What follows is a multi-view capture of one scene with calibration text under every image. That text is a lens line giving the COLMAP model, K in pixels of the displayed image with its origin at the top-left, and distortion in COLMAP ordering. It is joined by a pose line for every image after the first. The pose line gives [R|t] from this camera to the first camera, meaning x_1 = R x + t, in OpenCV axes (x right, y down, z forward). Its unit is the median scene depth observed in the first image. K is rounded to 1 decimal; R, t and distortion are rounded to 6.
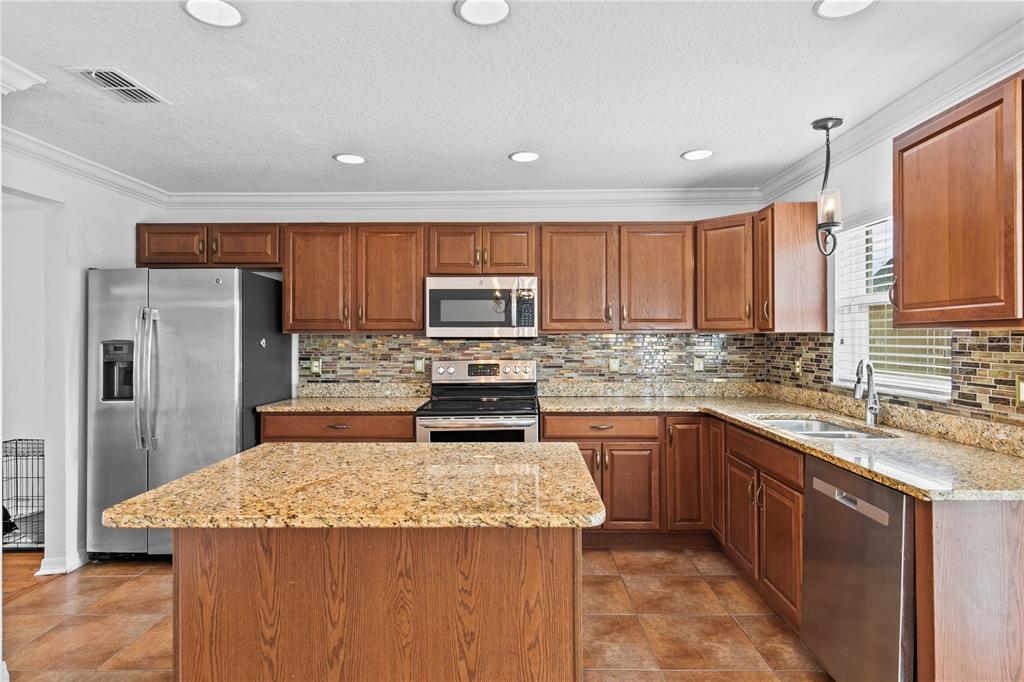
lens RADIAL K [[561.1, 0, 513.3], [0, 561.1, 336.7], [0, 0, 1]] dist [0.004122, -0.000321]
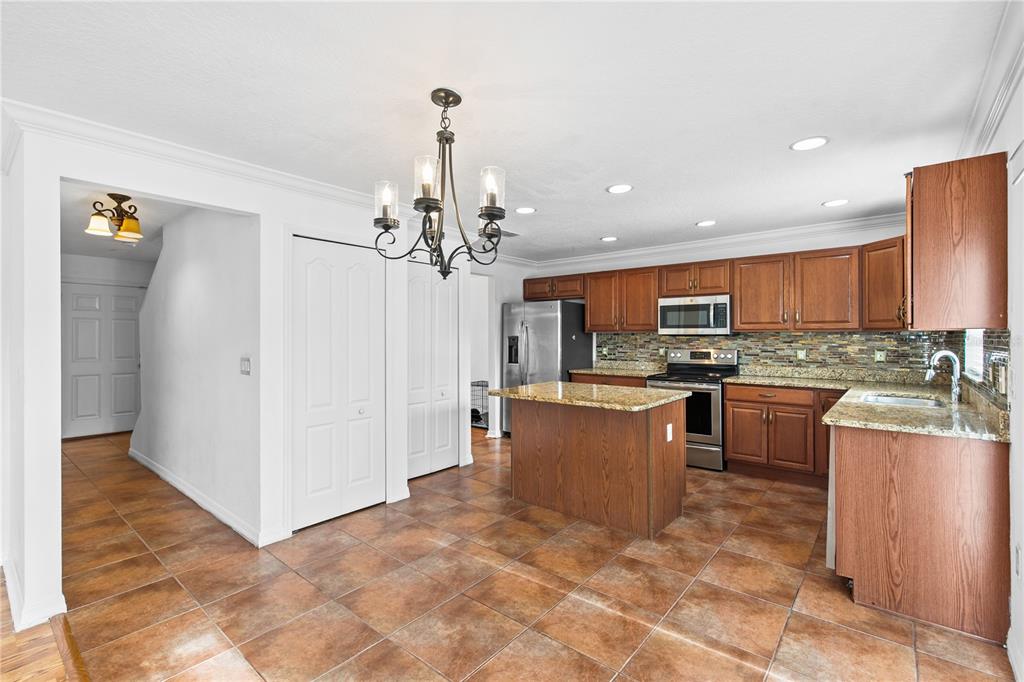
lens RADIAL K [[454.9, 0, 516.5], [0, 454.9, 334.2], [0, 0, 1]] dist [0.000906, 0.000147]
pose [[0.777949, -0.000258, -0.628327, 0.368606], [0.000956, 0.999999, 0.000773, -0.001319], [0.628326, -0.001202, 0.777949, -0.324418]]
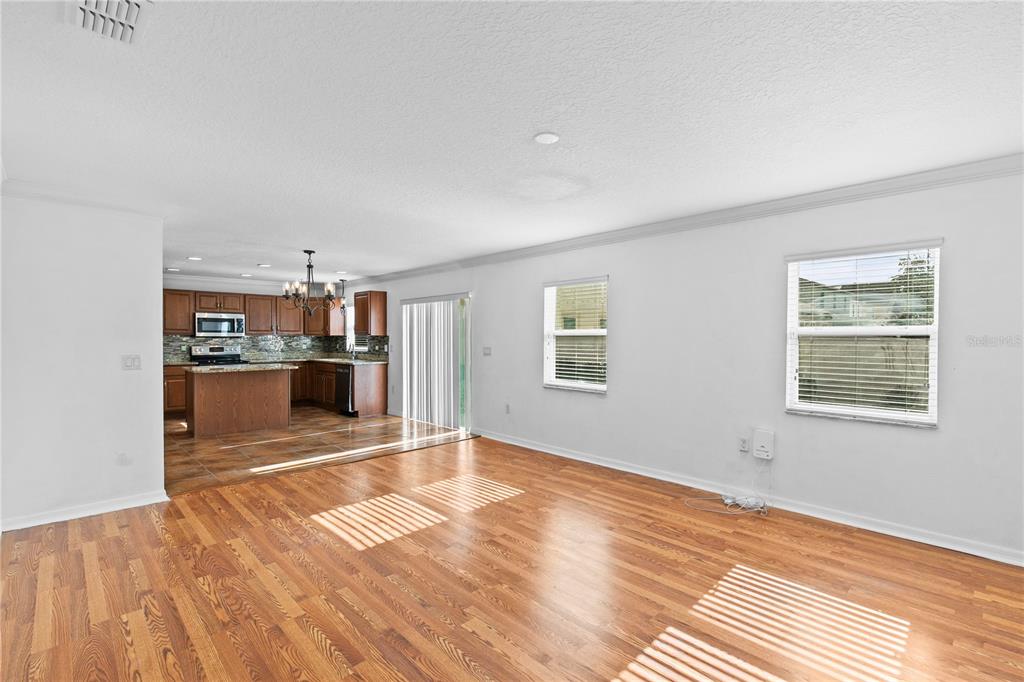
lens RADIAL K [[460.4, 0, 516.8], [0, 460.4, 341.1], [0, 0, 1]] dist [0.002787, 0.000690]
pose [[0.697577, -0.001156, 0.716509, -0.637150], [-0.004723, 0.999970, 0.006211, 0.002302], [-0.716494, -0.007717, 0.697550, -1.502129]]
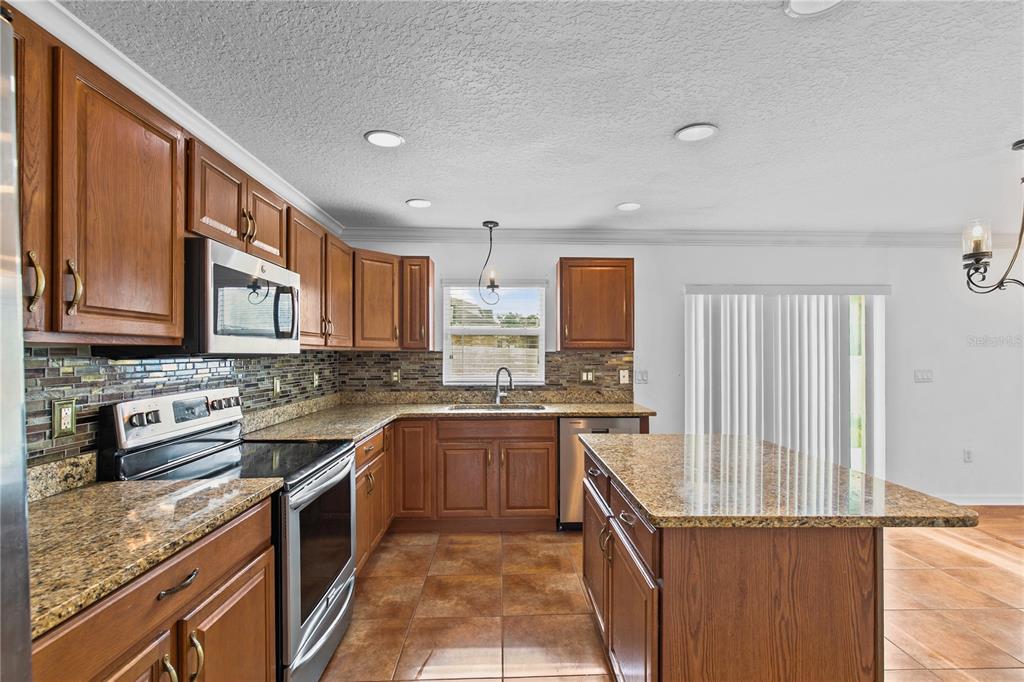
lens RADIAL K [[474.2, 0, 530.2], [0, 474.2, 350.8], [0, 0, 1]] dist [-0.001450, -0.000231]
pose [[-0.061245, 0.006621, 0.998101, -0.613960], [-0.002889, 0.999973, -0.006811, -0.000317], [-0.998119, -0.003301, -0.061225, 0.721951]]
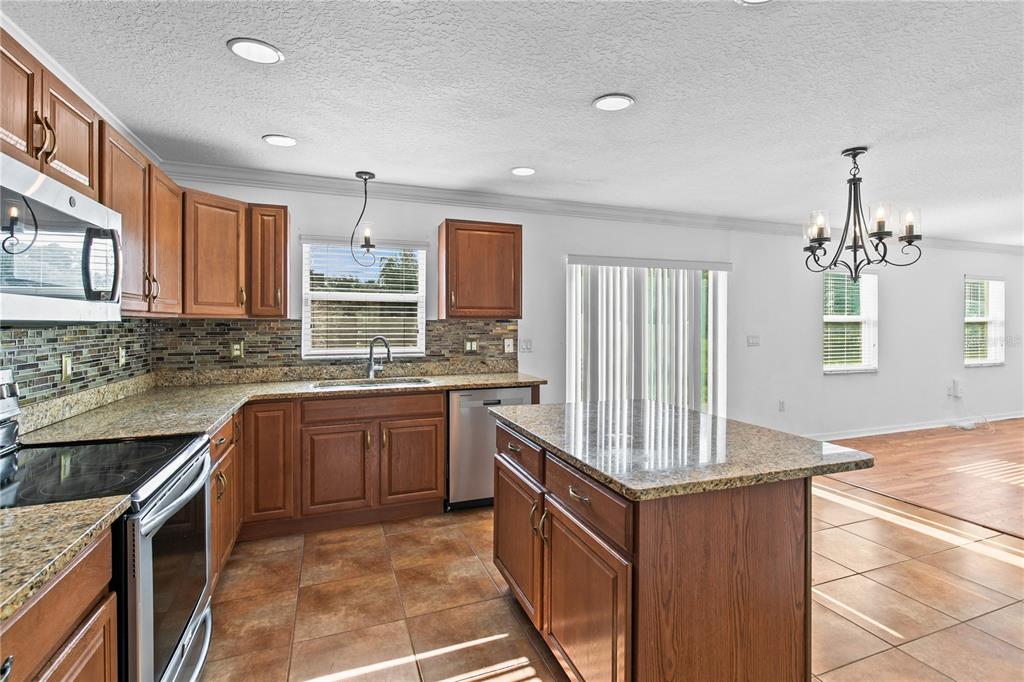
lens RADIAL K [[481.8, 0, 546.1], [0, 481.8, 322.7], [0, 0, 1]] dist [0.001950, -0.000087]
pose [[-0.391670, 0.000563, 0.920106, -0.567947], [-0.001791, 0.999997, -0.001374, 0.000964], [-0.920104, -0.002186, -0.391668, 0.788126]]
